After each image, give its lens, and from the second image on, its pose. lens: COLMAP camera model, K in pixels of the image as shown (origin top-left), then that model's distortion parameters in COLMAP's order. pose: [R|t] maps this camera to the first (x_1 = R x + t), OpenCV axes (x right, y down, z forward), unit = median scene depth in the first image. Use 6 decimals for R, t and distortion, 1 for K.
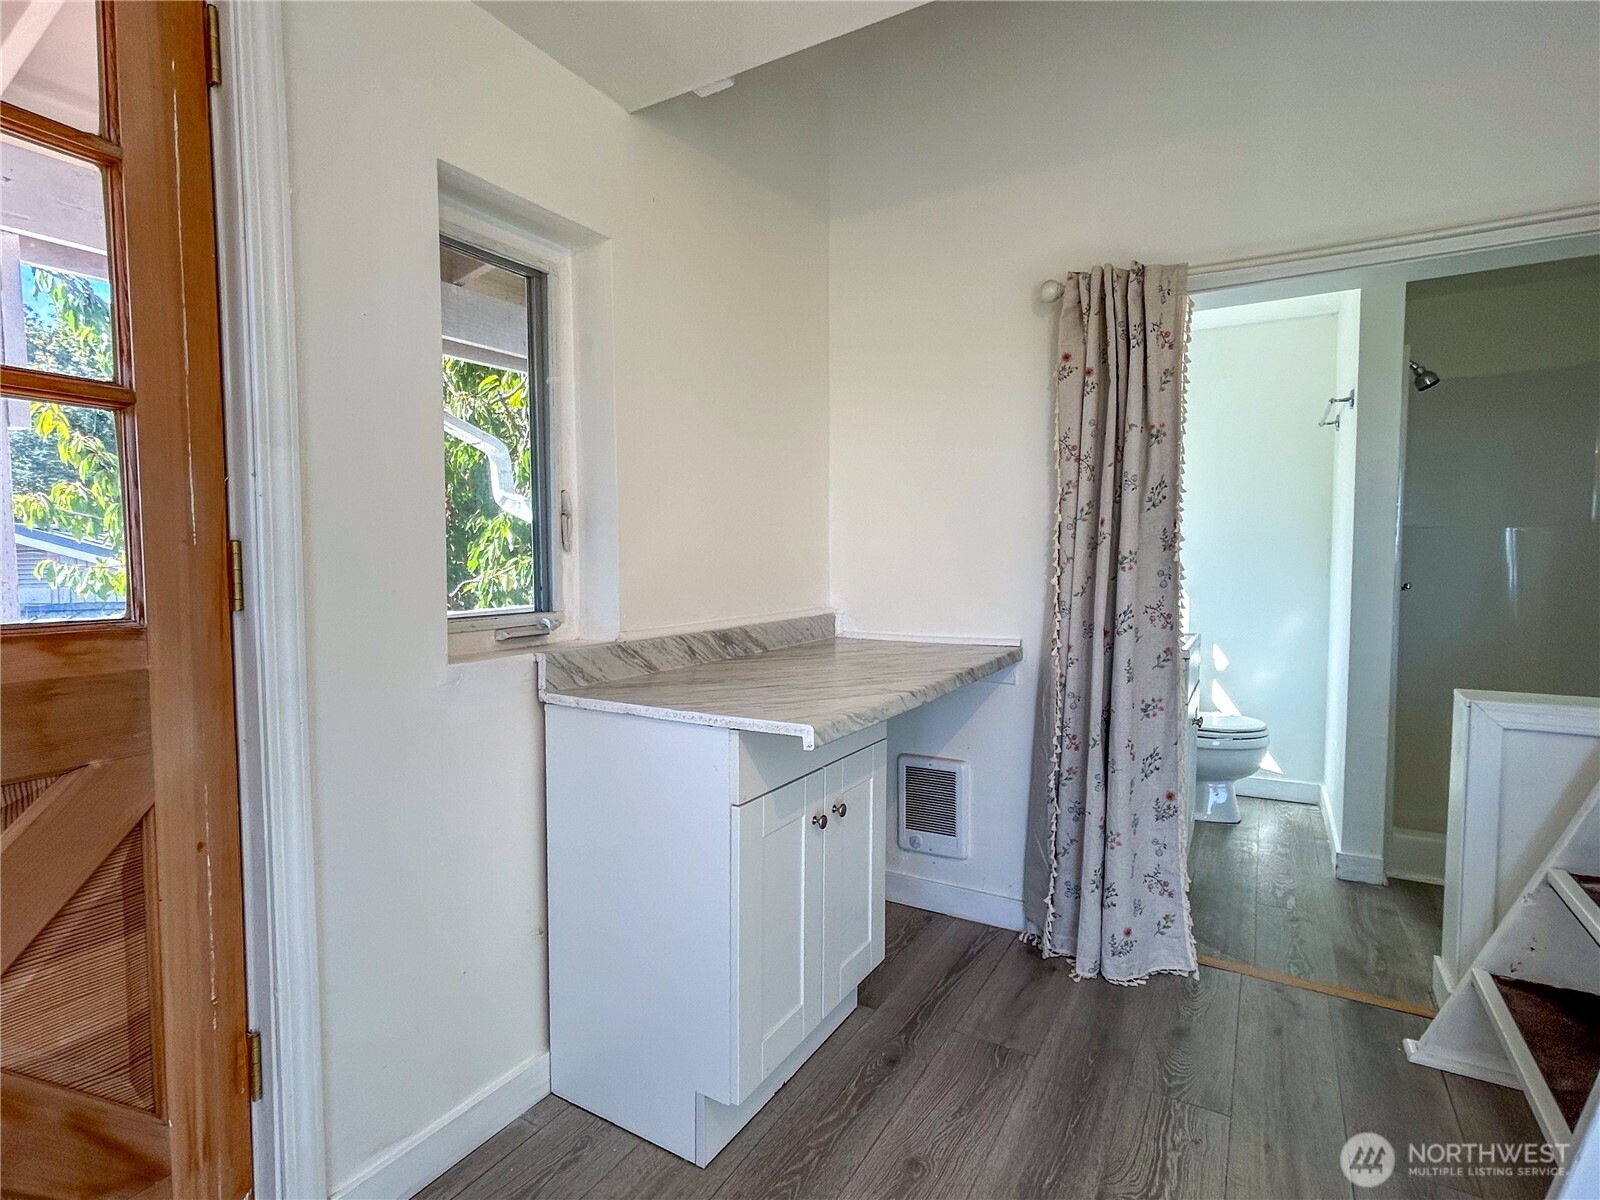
lens RADIAL K [[796.9, 0, 804.0], [0, 796.9, 603.4], [0, 0, 1]] dist [-0.005518, 0.004270]
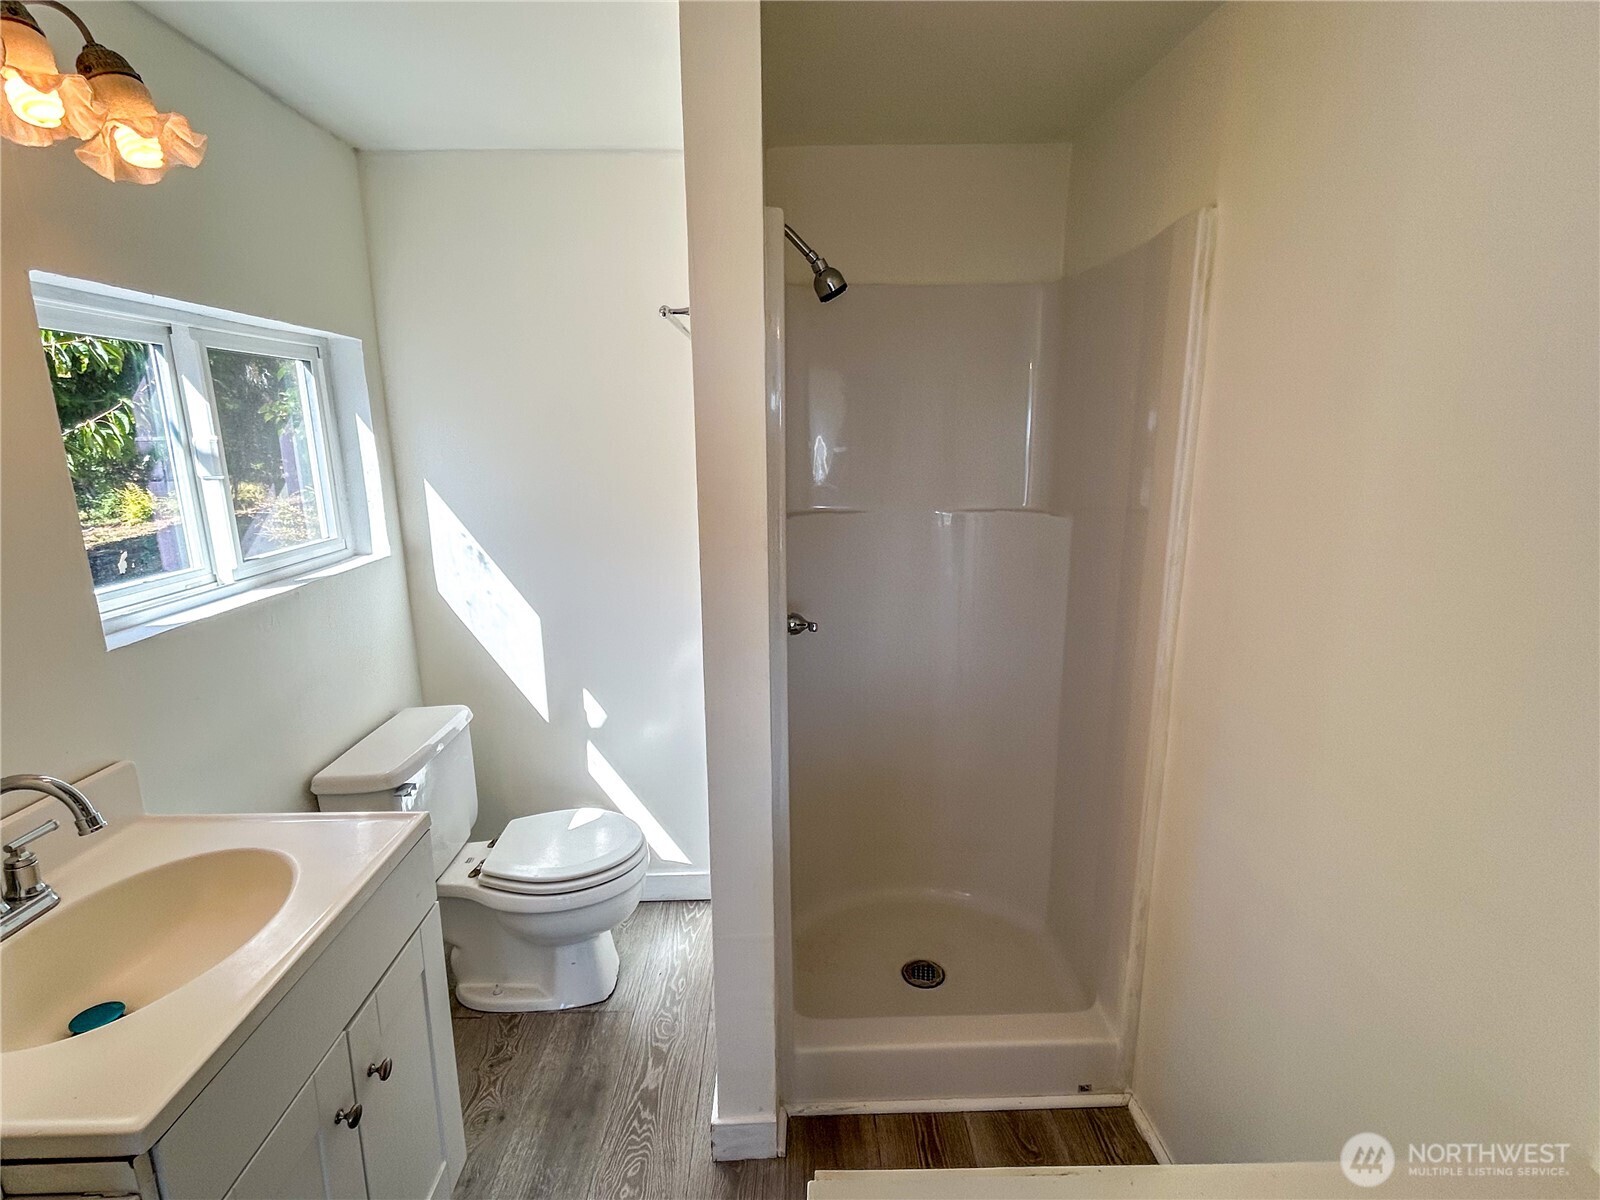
lens RADIAL K [[796.9, 0, 803.8], [0, 796.9, 601.5], [0, 0, 1]] dist [-0.005518, 0.004270]
pose [[0.848996, -0.111965, 0.516401, 0.430954], [0.032746, 0.986563, 0.160068, -0.141212], [-0.527384, -0.118987, 0.841254, 0.479081]]
